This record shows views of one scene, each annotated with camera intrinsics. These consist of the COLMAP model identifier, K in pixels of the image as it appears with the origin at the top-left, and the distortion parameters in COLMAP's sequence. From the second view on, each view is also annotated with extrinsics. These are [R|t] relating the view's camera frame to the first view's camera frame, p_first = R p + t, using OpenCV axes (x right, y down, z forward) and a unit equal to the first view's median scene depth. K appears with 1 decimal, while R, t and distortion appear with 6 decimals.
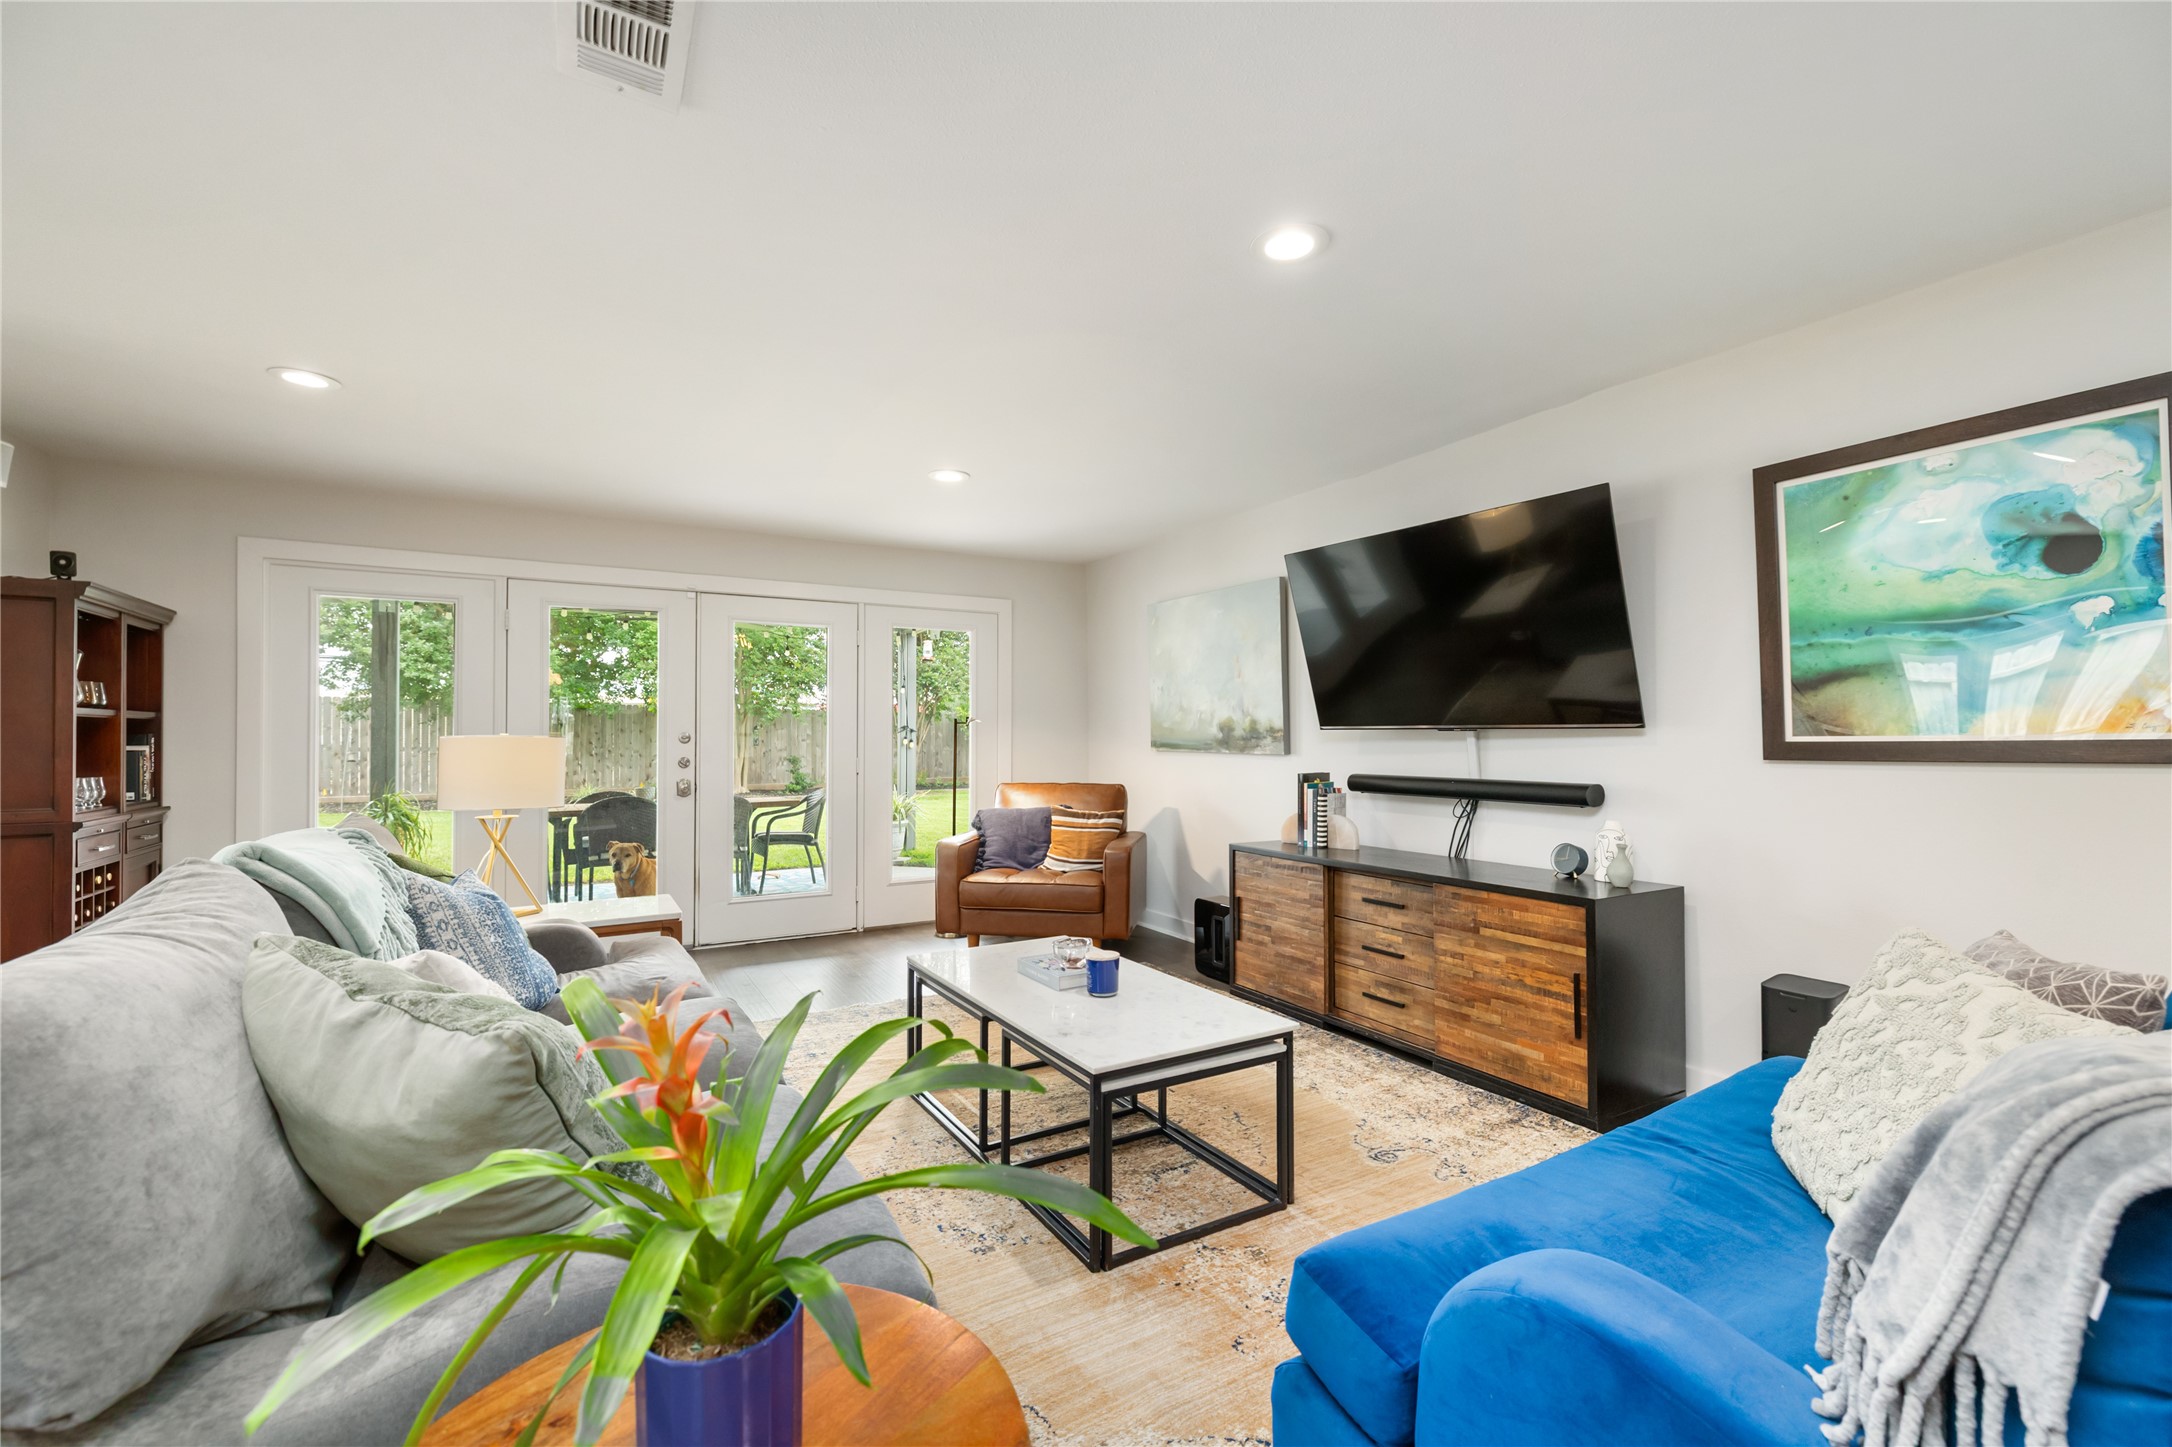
lens RADIAL K [[918.8, 0, 1079.7], [0, 918.8, 729.7], [0, 0, 1]] dist [-0.000090, -0.000471]
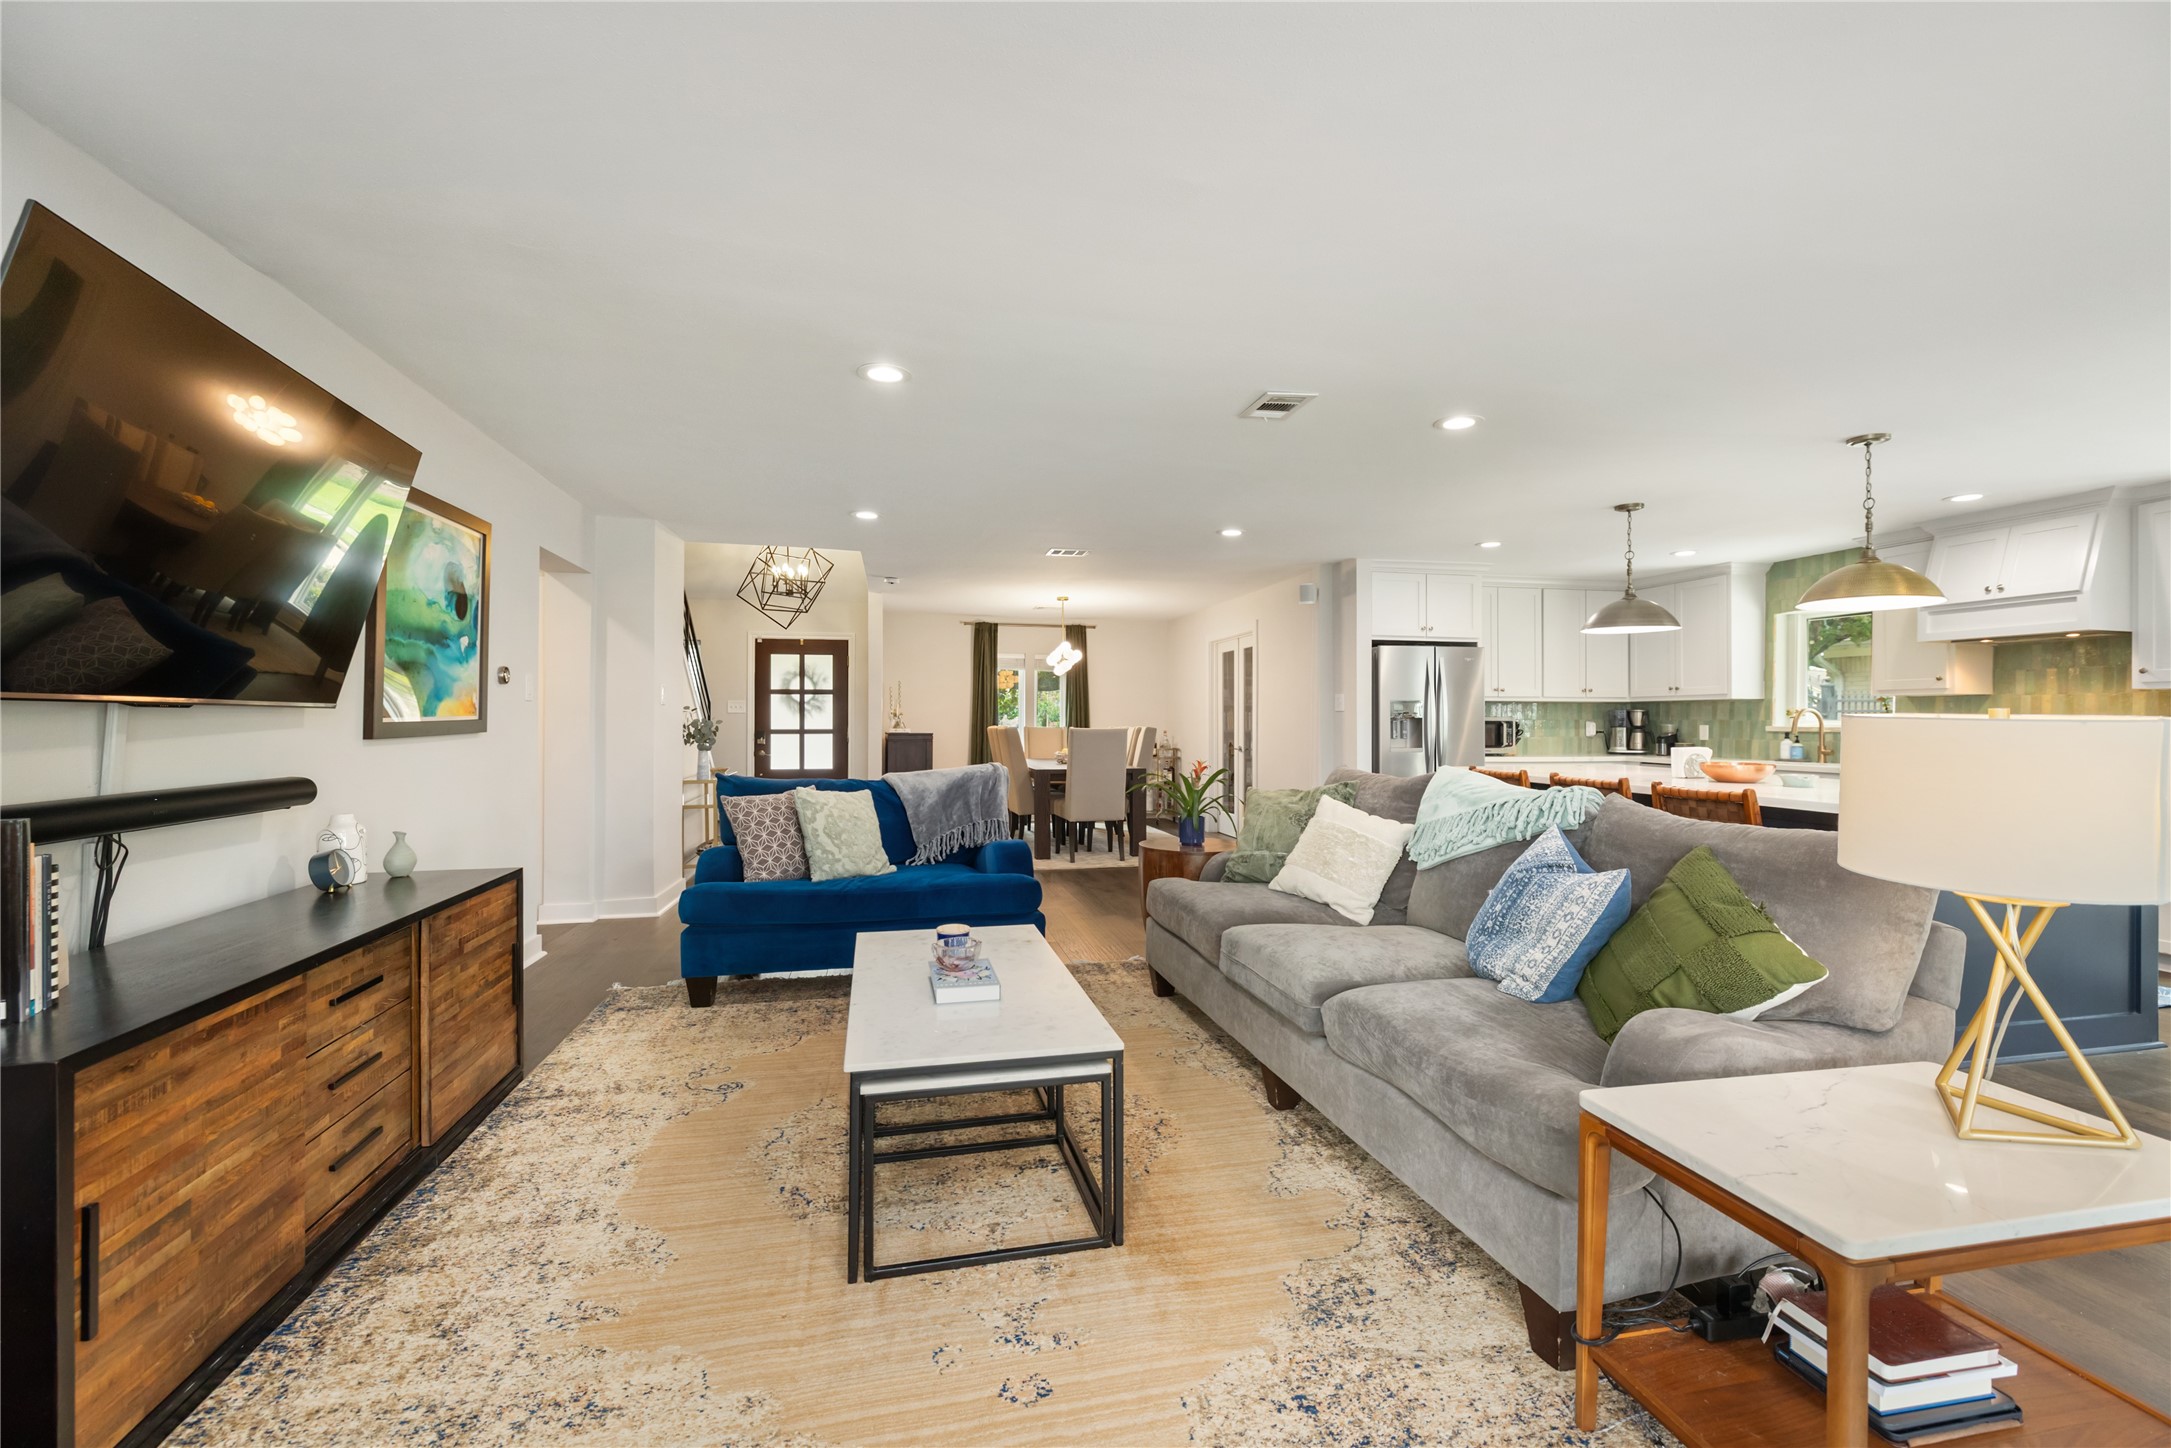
lens RADIAL K [[918.4, 0, 1090.8], [0, 918.4, 711.4], [0, 0, 1]] dist [-0.000090, -0.000471]
pose [[-0.953286, 0.002744, 0.302057, -0.316838], [-0.001074, 0.999922, -0.012473, 0.006300], [-0.302068, -0.012214, -0.953208, 1.392720]]
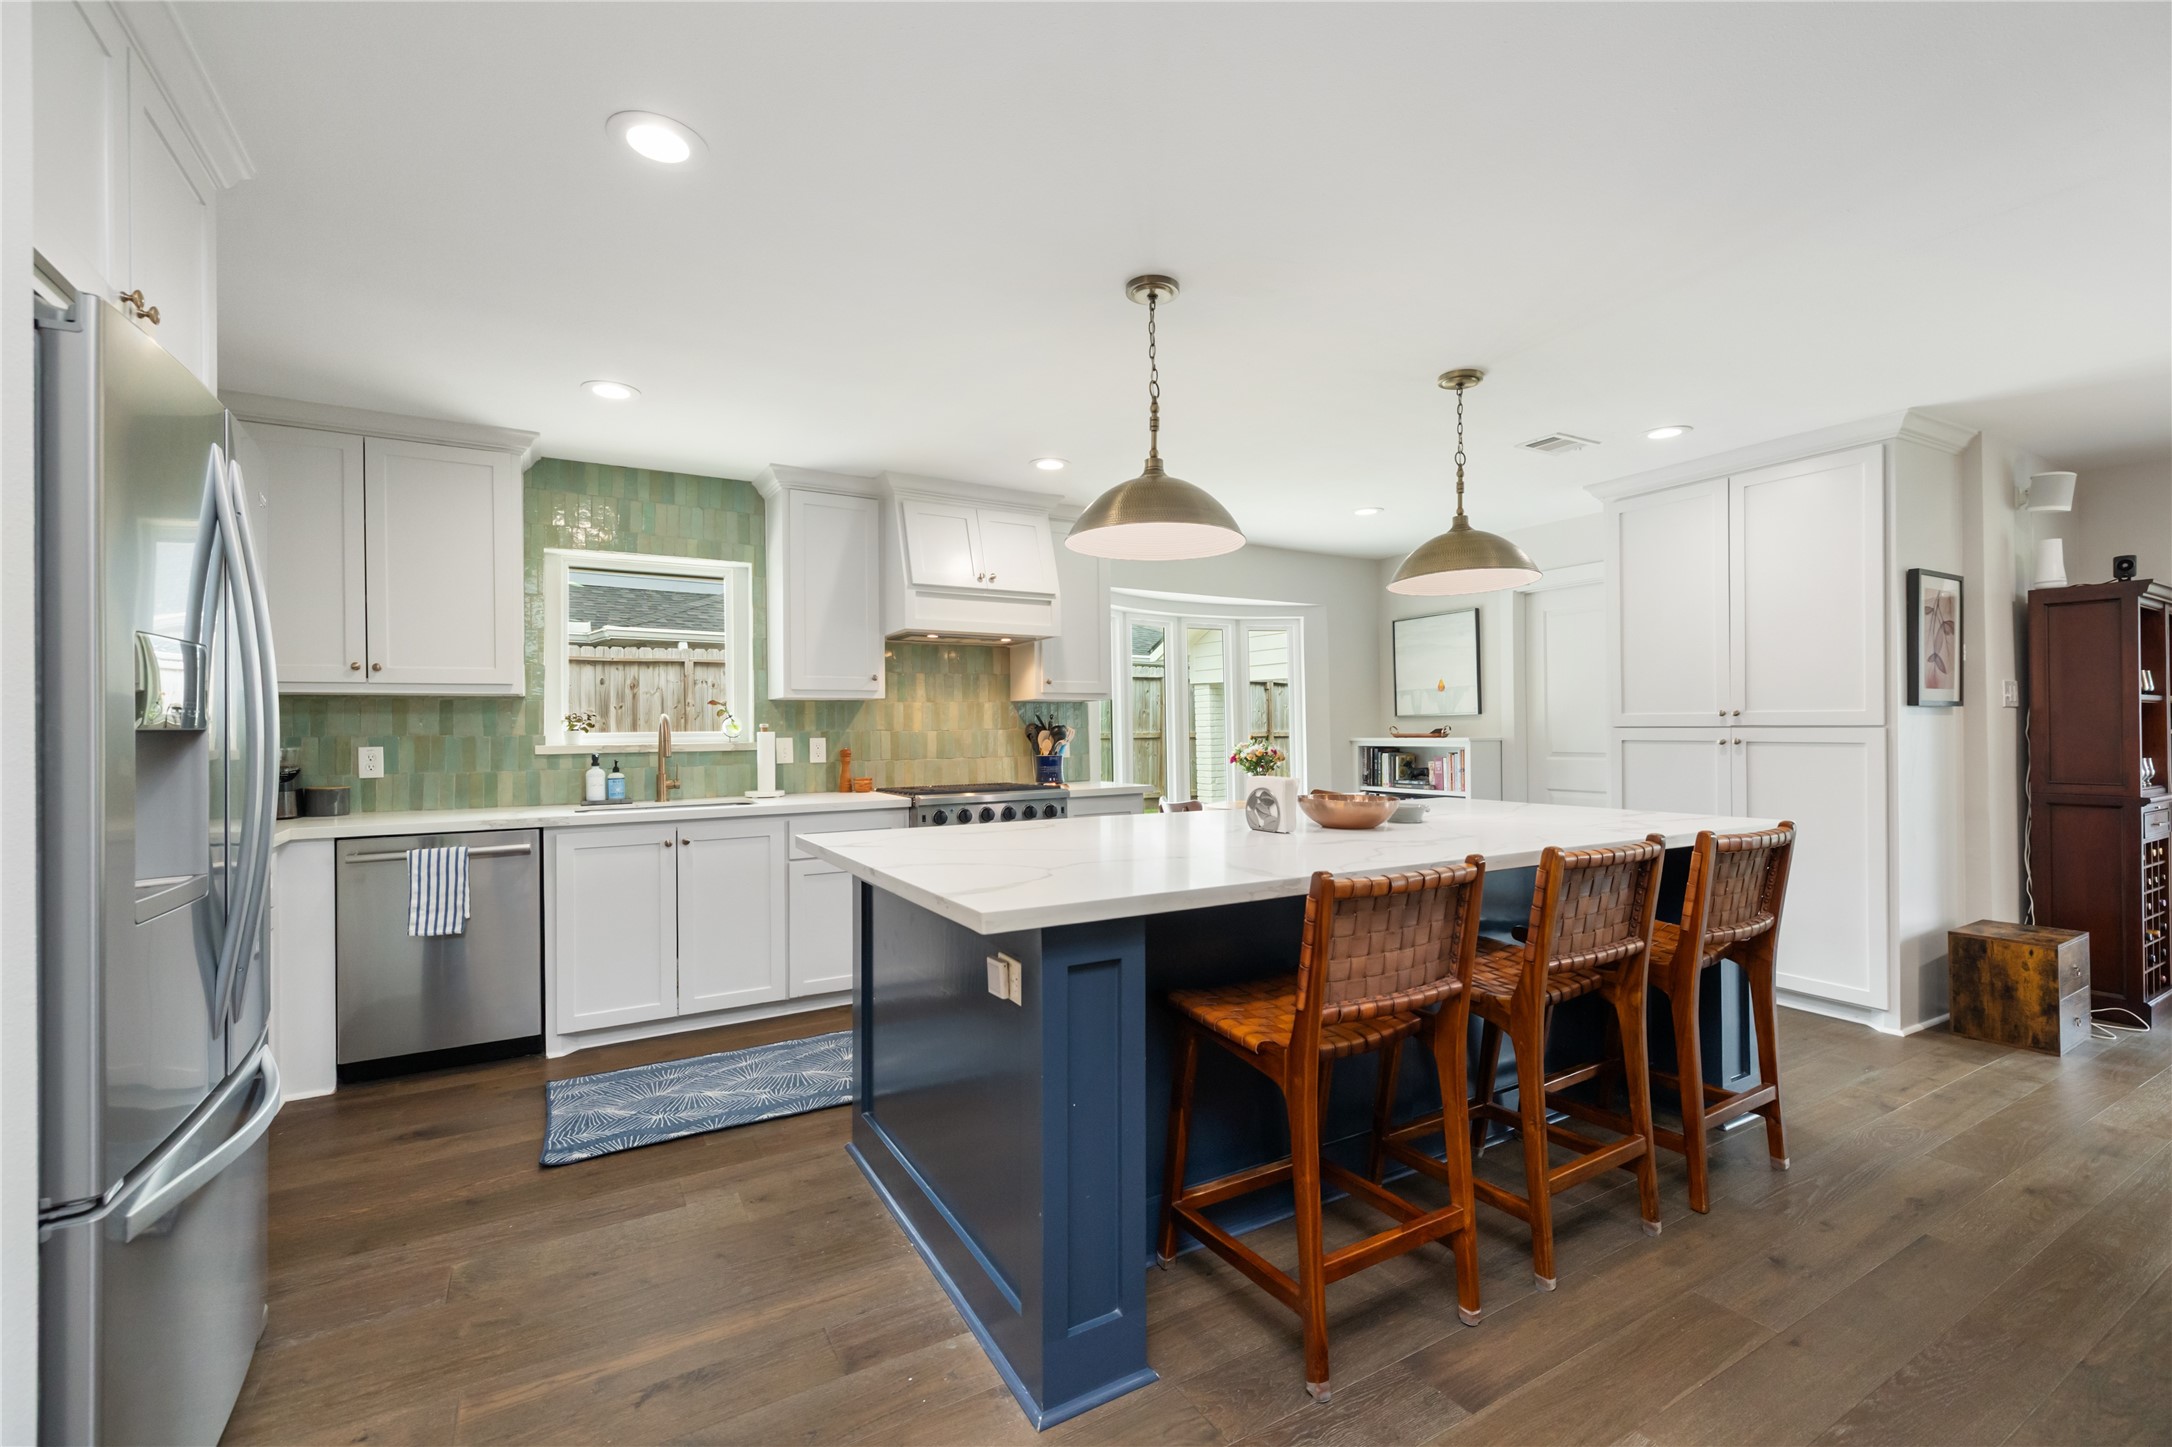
lens RADIAL K [[918.8, 0, 1099.0], [0, 918.8, 723.4], [0, 0, 1]] dist [-0.000090, -0.000471]
pose [[0.009616, -0.003895, -0.999946, 0.002694], [0.013421, 0.999903, -0.003766, -0.001408], [0.999864, -0.013384, 0.009667, -0.244406]]
